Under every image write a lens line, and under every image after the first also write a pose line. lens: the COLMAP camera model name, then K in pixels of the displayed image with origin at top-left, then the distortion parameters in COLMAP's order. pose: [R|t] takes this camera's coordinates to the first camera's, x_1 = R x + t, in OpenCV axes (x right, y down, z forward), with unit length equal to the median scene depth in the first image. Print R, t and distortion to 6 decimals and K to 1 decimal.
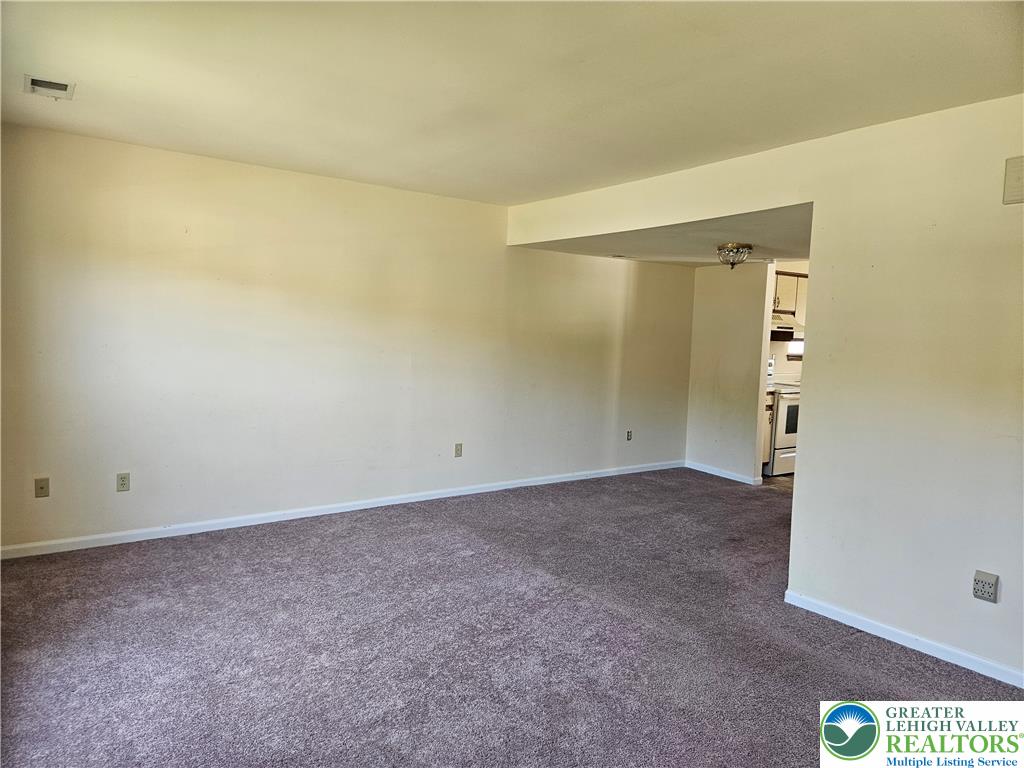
lens RADIAL K [[679.3, 0, 509.0], [0, 679.3, 380.8], [0, 0, 1]] dist [0.053896, -0.034943]
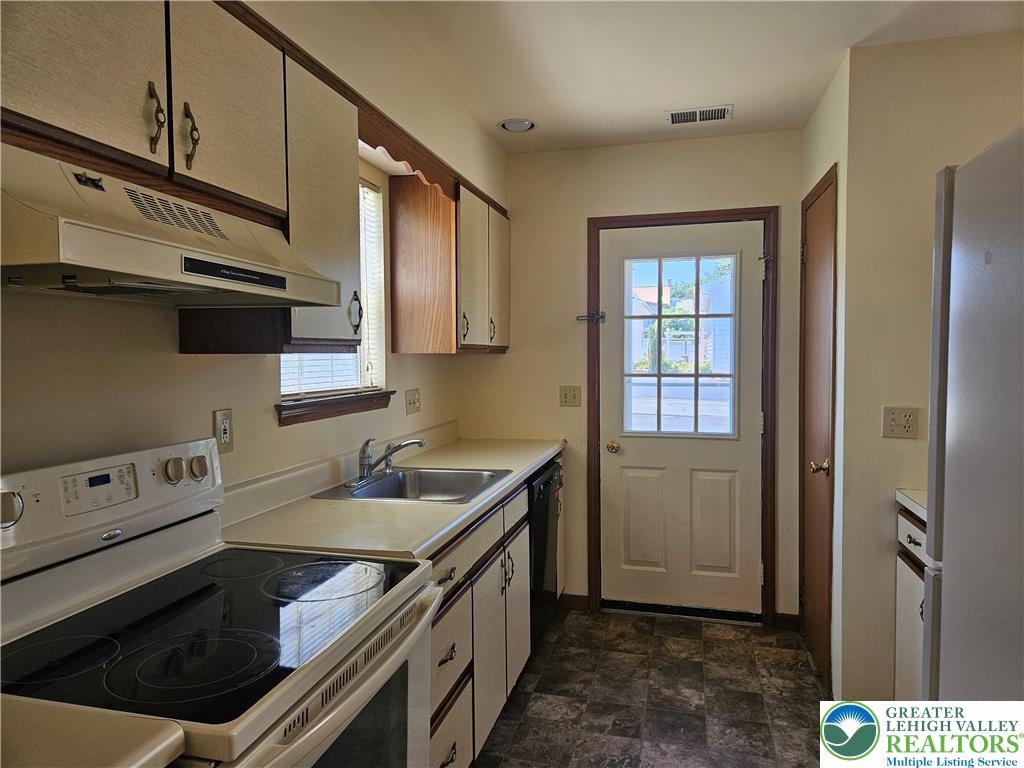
lens RADIAL K [[679.3, 0, 508.1], [0, 679.3, 385.7], [0, 0, 1]] dist [0.053896, -0.034943]
pose [[0.770919, -0.074321, 0.632582, 0.375247], [0.083689, 0.996378, 0.015072, -0.049779], [-0.631411, 0.041321, 0.774347, 0.898574]]
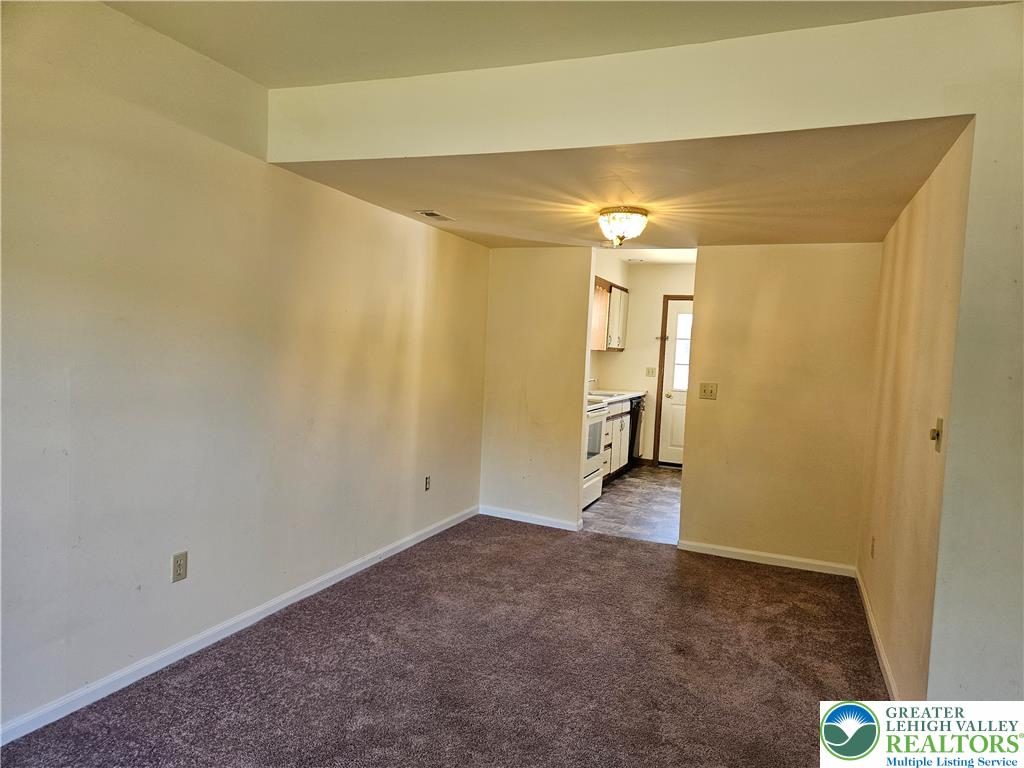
lens RADIAL K [[679.3, 0, 516.6], [0, 679.3, 388.6], [0, 0, 1]] dist [0.053896, -0.034943]
pose [[0.848239, -0.025106, 0.529018, -0.103363], [0.020481, 0.999684, 0.014603, -0.022311], [-0.529217, -0.001552, 0.848485, 0.369831]]
